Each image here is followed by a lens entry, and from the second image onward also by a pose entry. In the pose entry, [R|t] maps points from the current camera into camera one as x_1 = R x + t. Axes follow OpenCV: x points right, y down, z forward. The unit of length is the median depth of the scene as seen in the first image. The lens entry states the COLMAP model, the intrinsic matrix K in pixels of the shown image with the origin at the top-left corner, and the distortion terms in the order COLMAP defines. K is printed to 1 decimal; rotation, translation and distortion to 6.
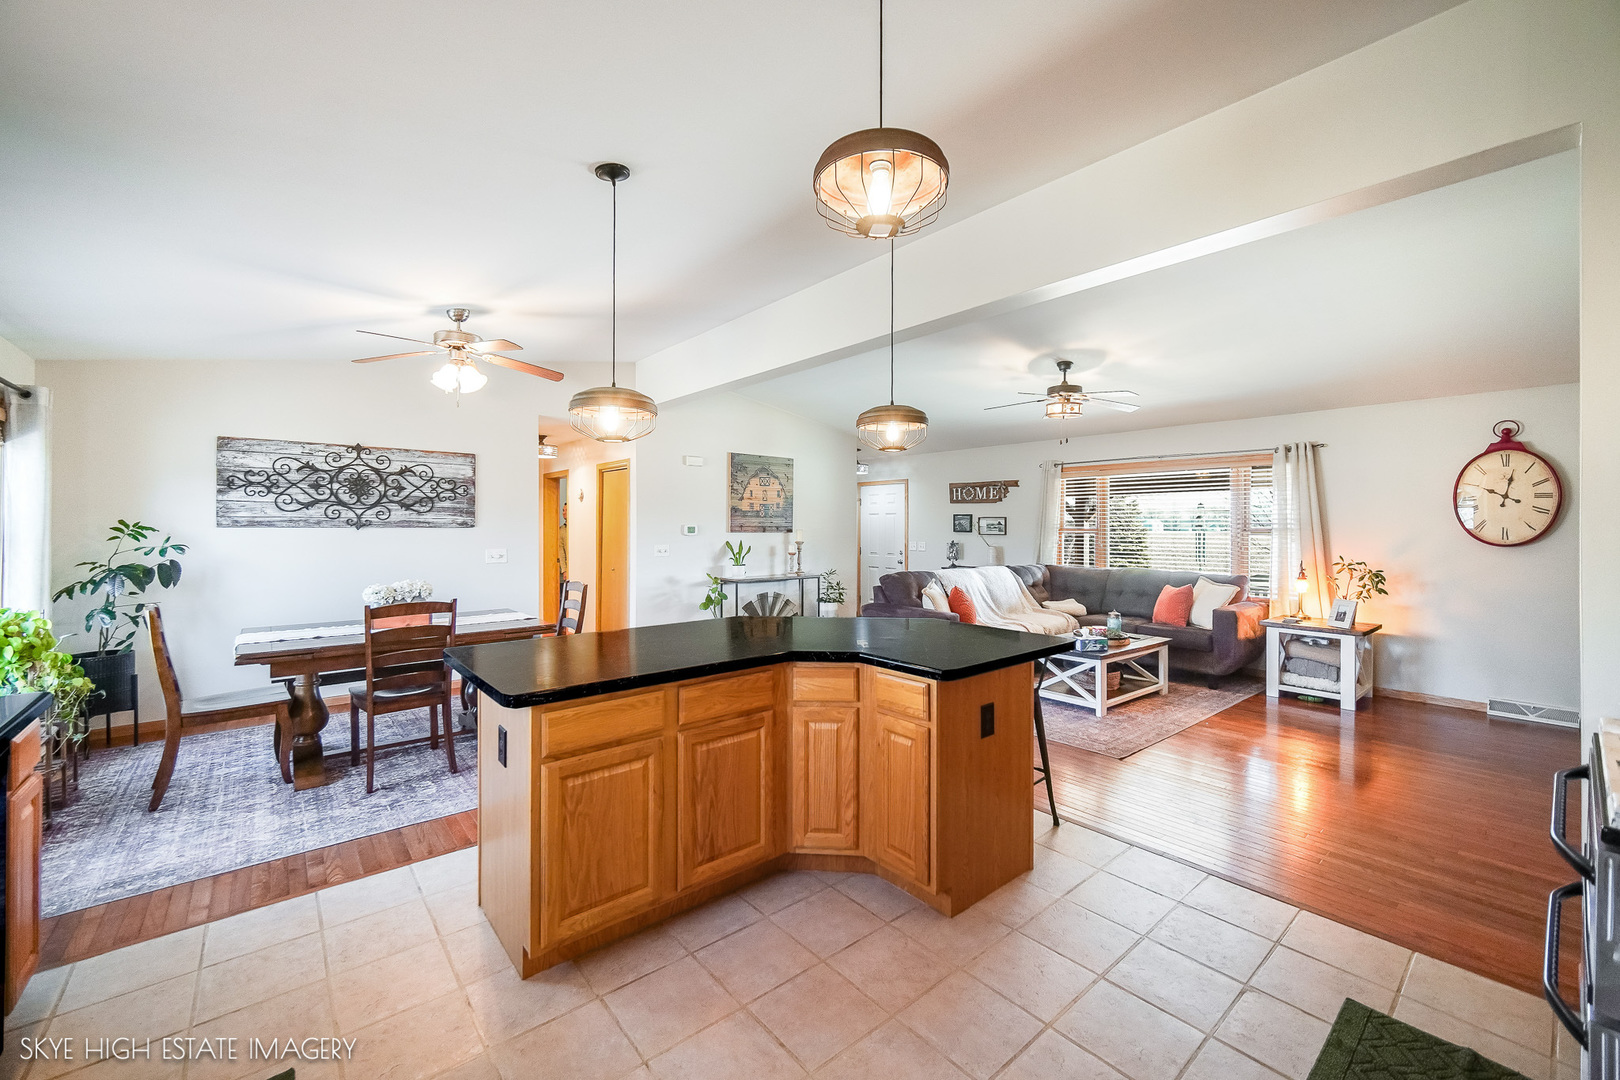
lens RADIAL K [[649.1, 0, 805.6], [0, 649.1, 532.3], [0, 0, 1]] dist [-0.004711, -0.000270]
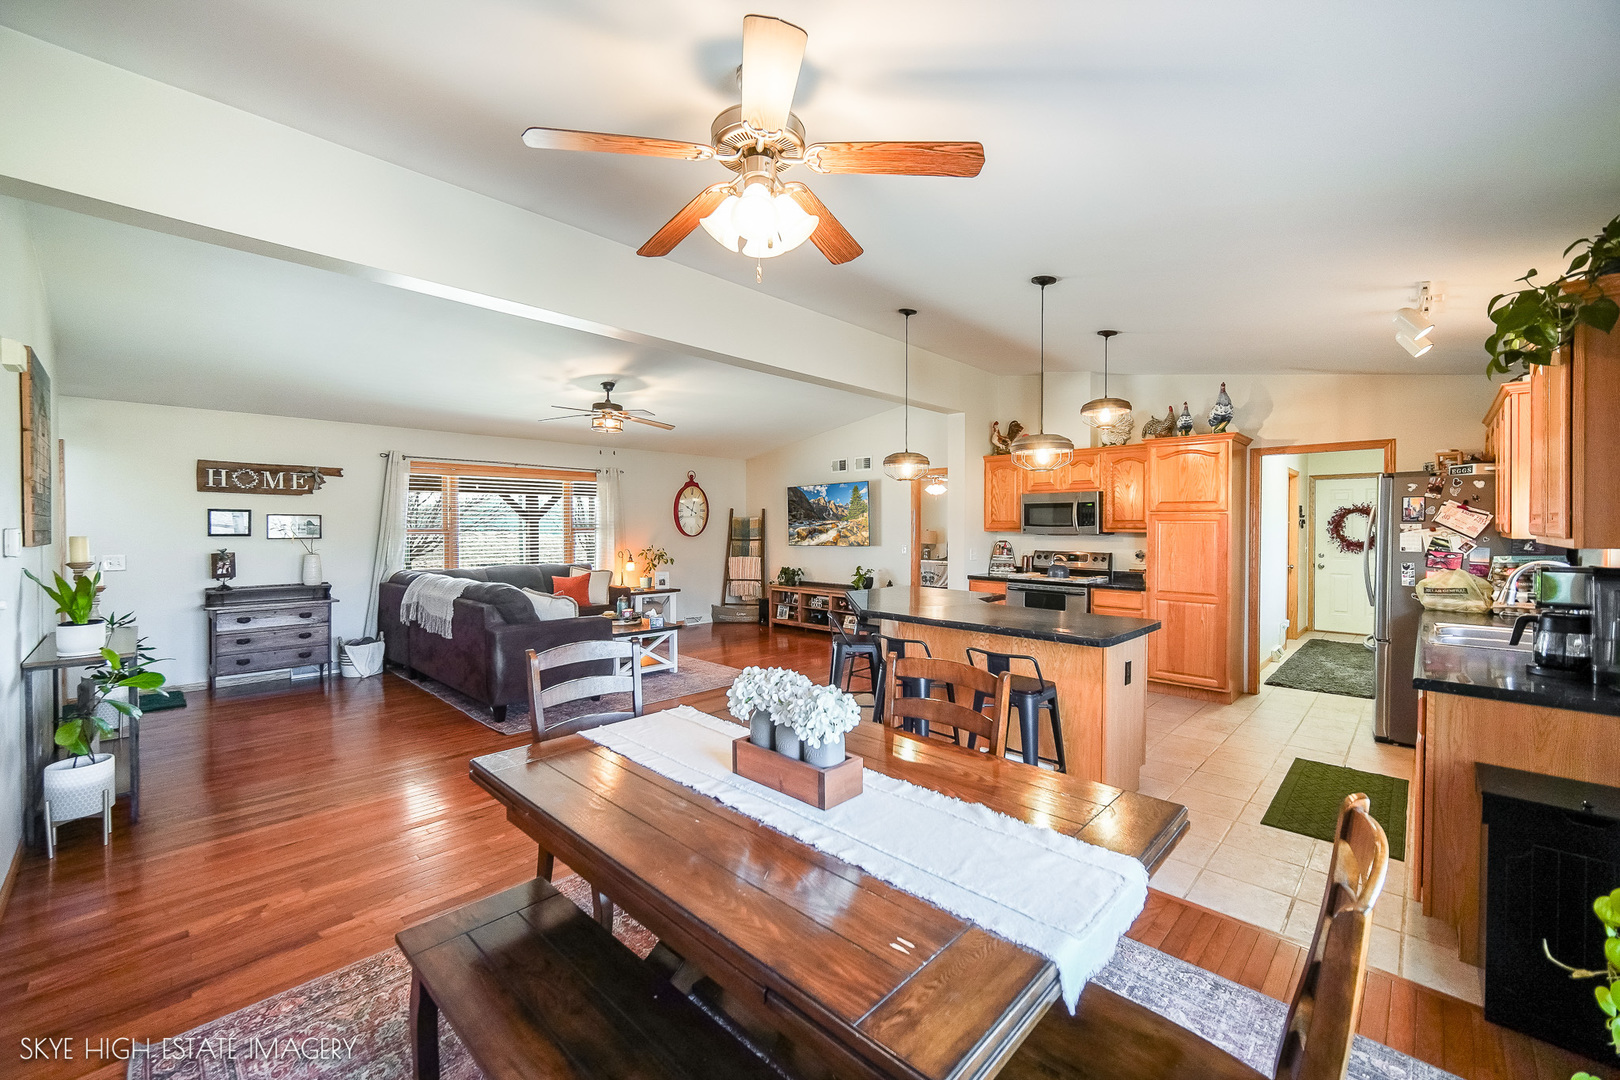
lens RADIAL K [[649.1, 0, 805.6], [0, 649.1, 532.3], [0, 0, 1]] dist [-0.004711, -0.000270]
pose [[-0.108118, -0.014131, 0.994038, -0.785090], [0.009438, 0.999839, 0.015240, -0.014241], [-0.994093, 0.011029, -0.107967, 0.791702]]
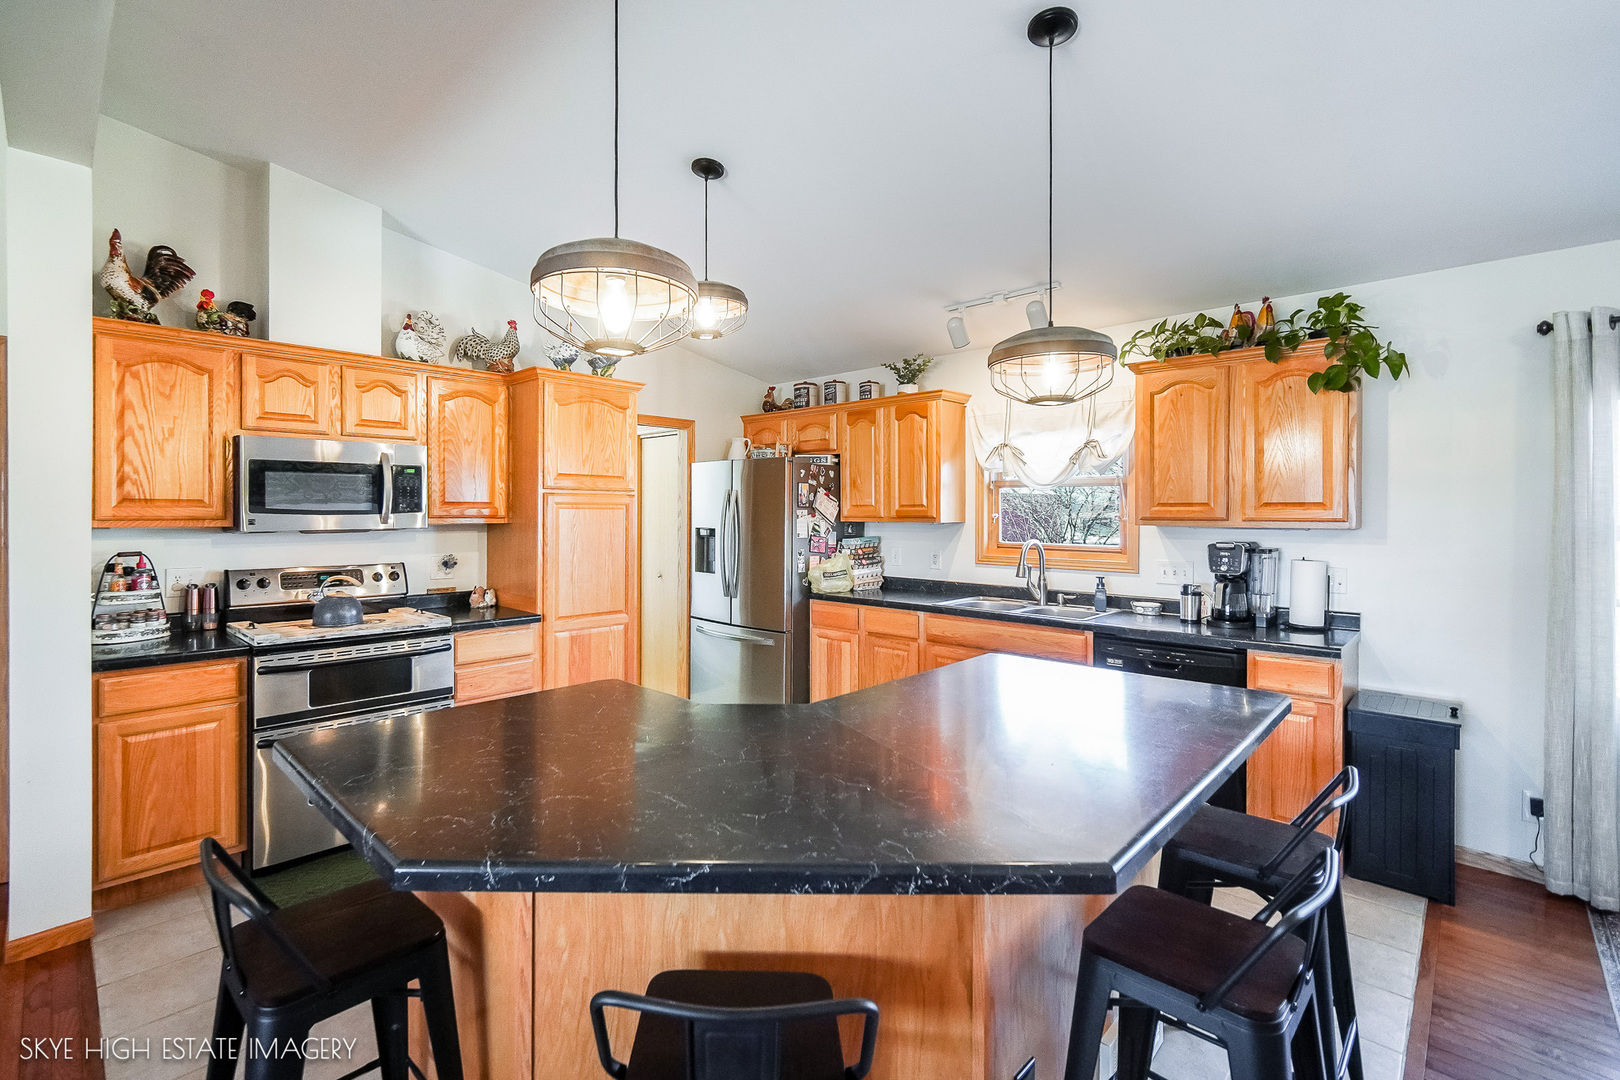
lens RADIAL K [[722.1, 0, 748.3], [0, 722.1, 510.9], [0, 0, 1]] dist [-0.003389, -0.000303]
pose [[-0.997074, -0.003995, -0.076333, 0.046117], [-0.004763, 0.999940, 0.009888, -0.012910], [0.076289, 0.010222, -0.997033, 0.837116]]
